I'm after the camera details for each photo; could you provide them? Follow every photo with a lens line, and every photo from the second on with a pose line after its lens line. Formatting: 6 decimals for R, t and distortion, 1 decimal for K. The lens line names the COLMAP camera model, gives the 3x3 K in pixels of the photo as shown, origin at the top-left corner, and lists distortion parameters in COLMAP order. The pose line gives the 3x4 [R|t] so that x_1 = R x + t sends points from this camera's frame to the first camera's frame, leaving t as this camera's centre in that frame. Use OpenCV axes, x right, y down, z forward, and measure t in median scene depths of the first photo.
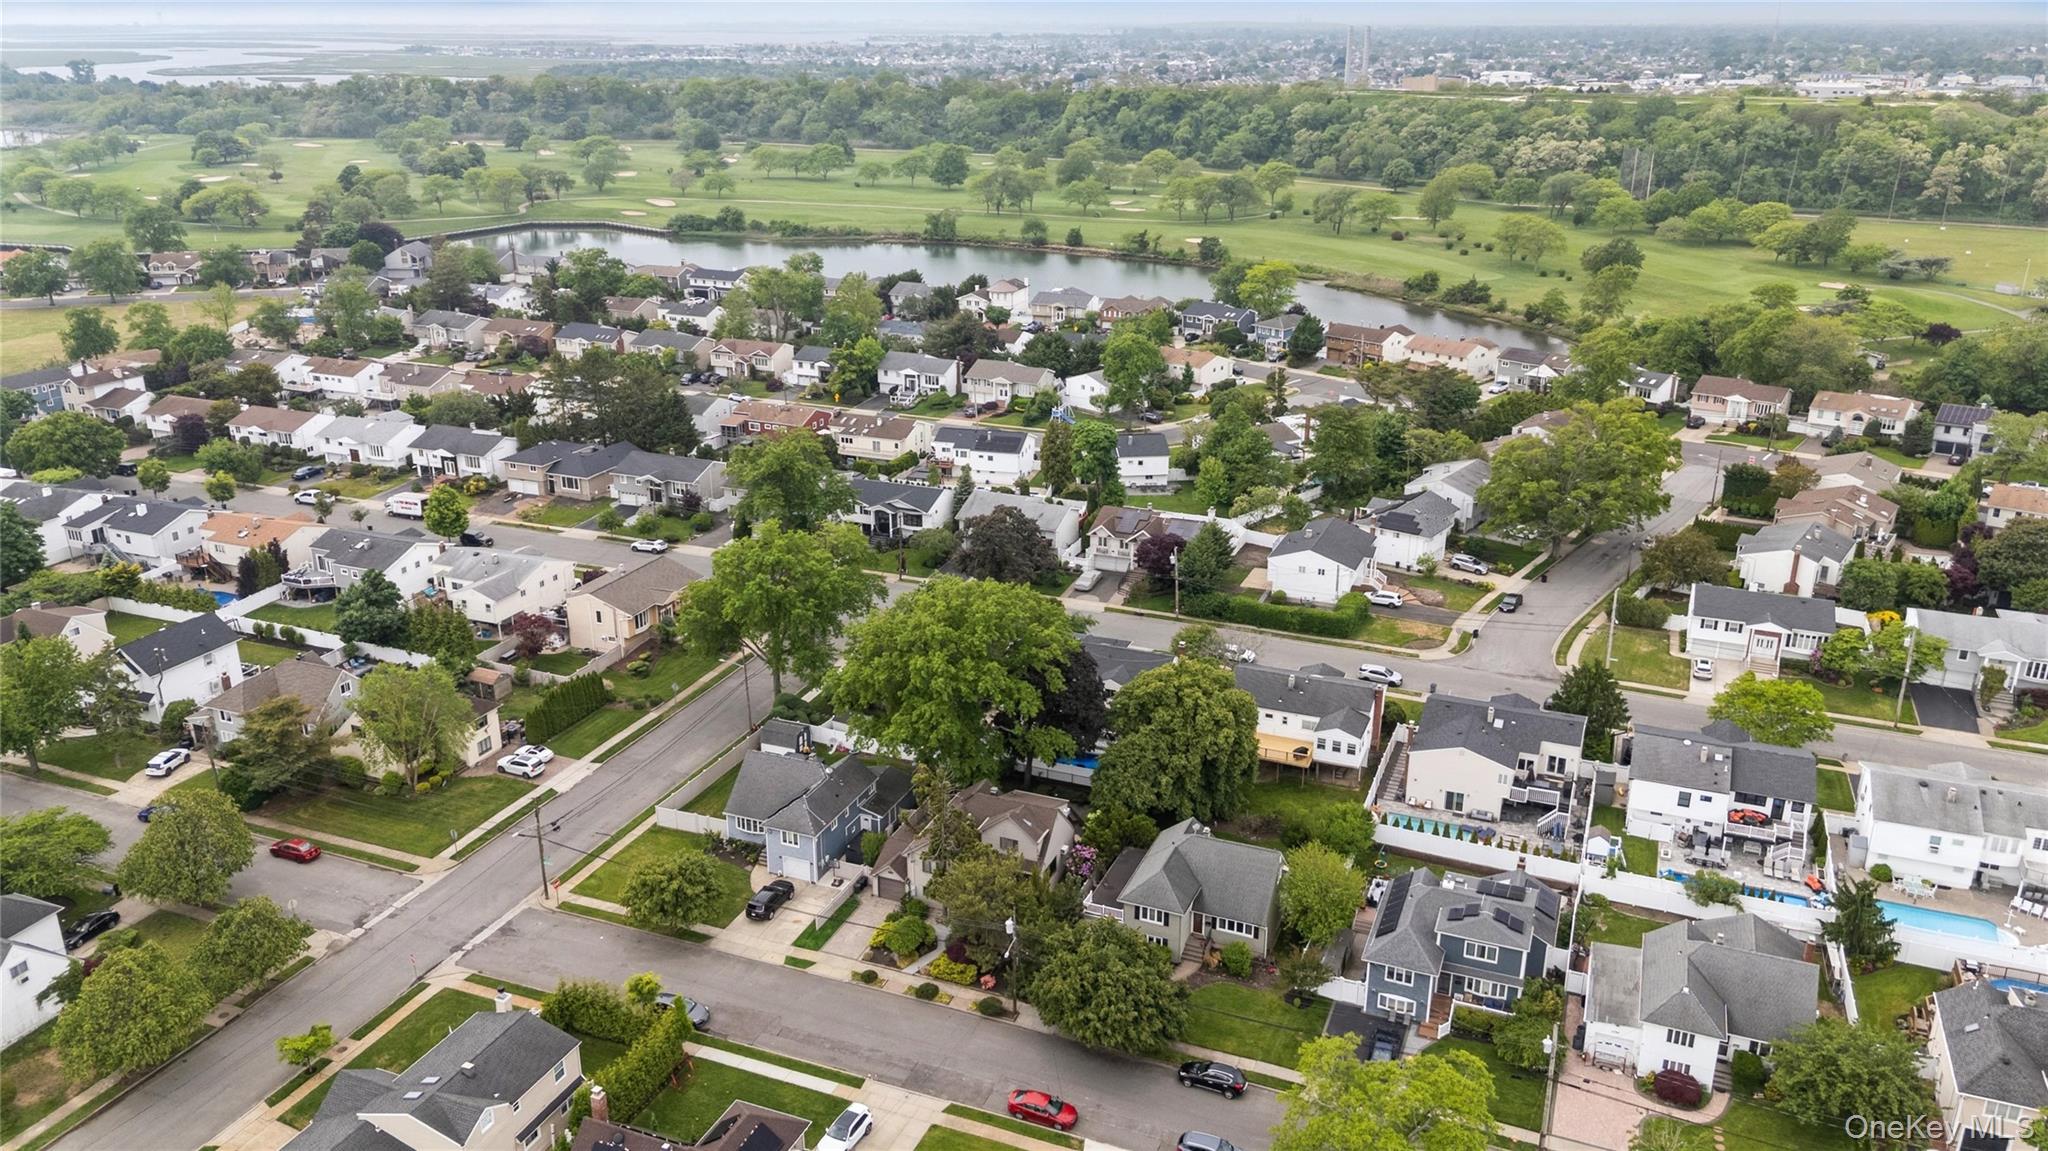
lens RADIAL K [[1520.2, 0, 1018.7], [0, 1520.2, 565.7], [0, 0, 1]] dist [0.073099, -0.080673]
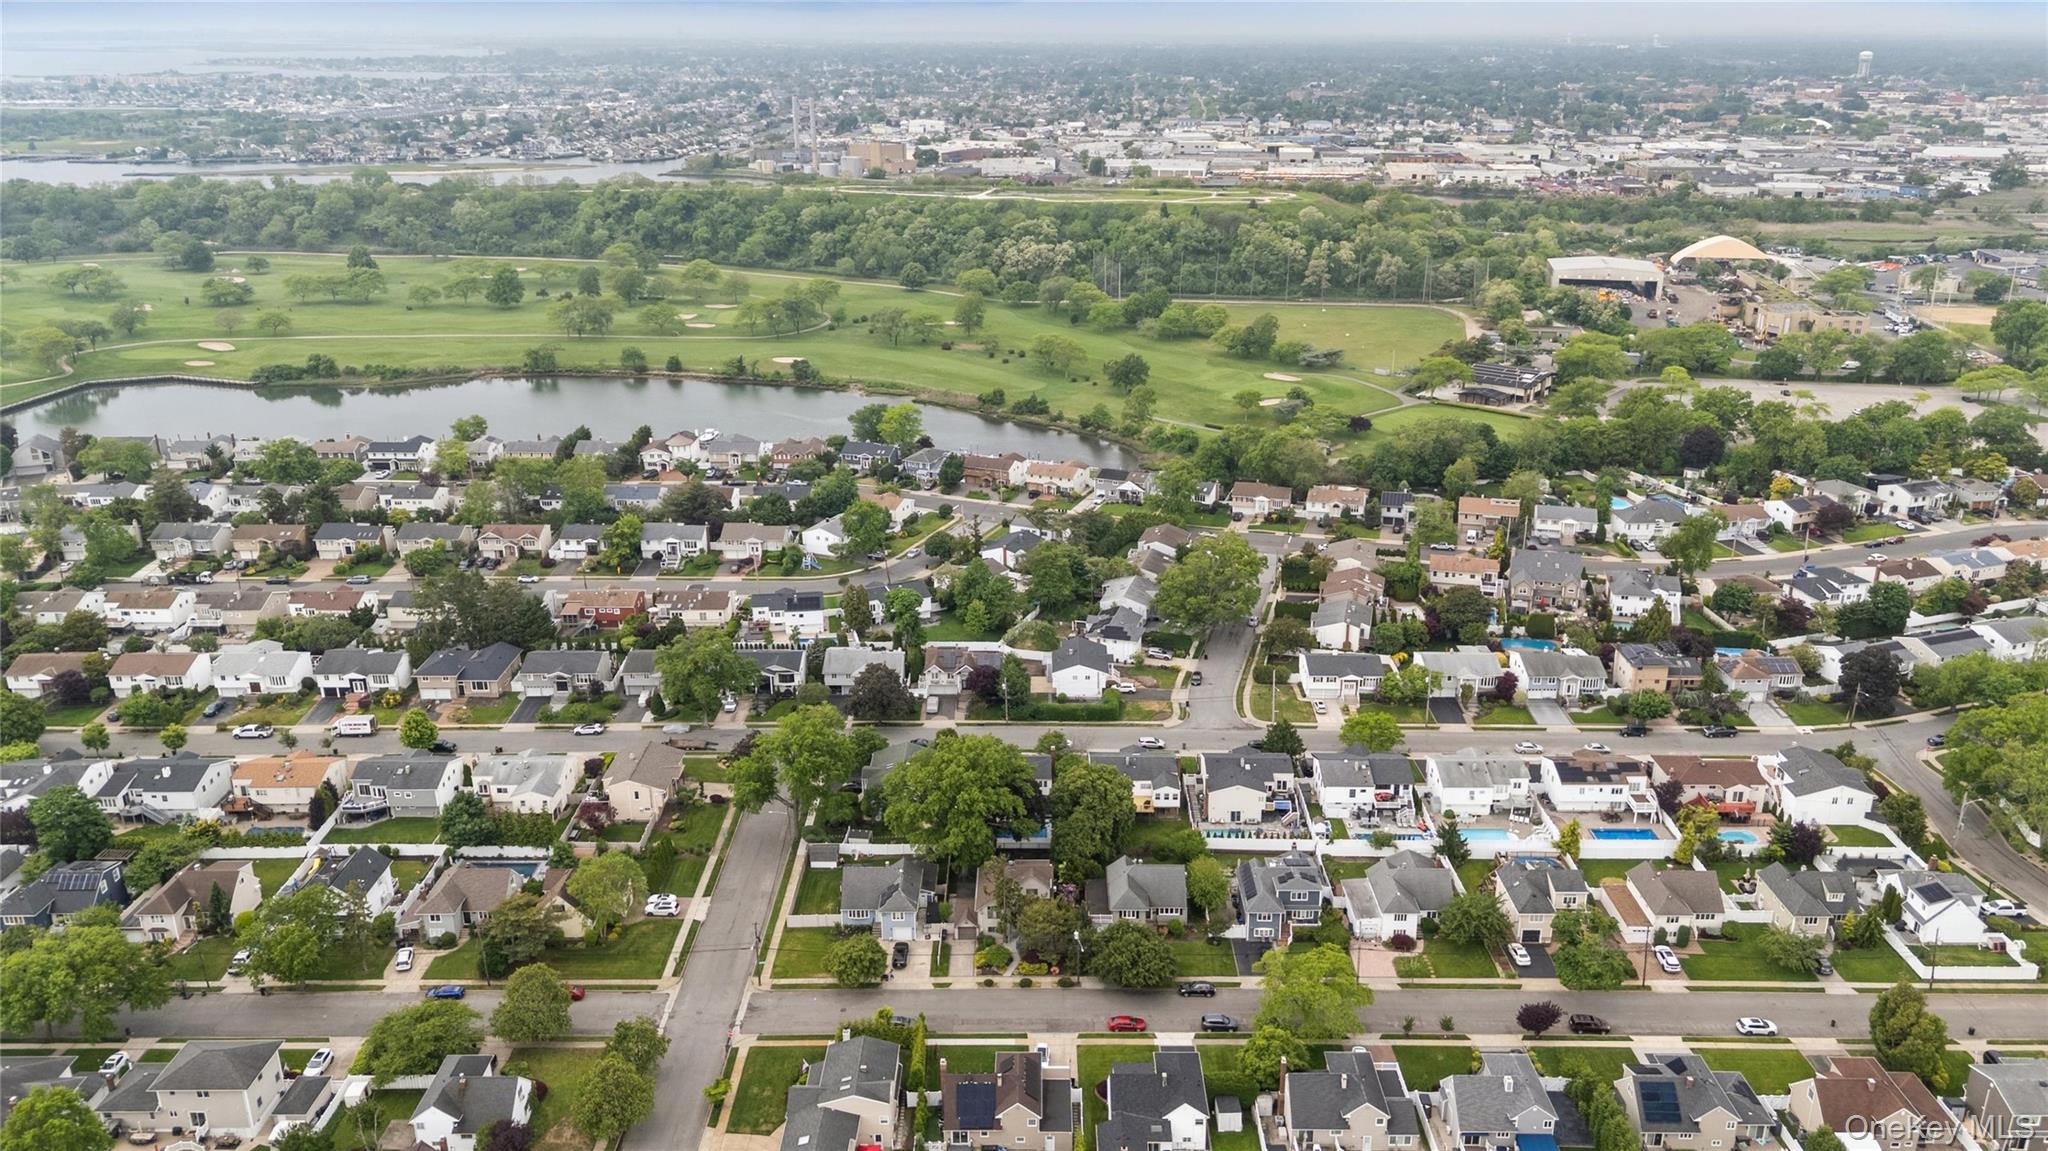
lens RADIAL K [[1520.2, 0, 1027.8], [0, 1520.2, 565.3], [0, 0, 1]] dist [0.073099, -0.080673]
pose [[0.927276, -0.127188, 0.352113, -0.407988], [0.129948, 0.991393, 0.015890, -0.150612], [-0.351103, 0.031022, 0.935823, -0.442092]]
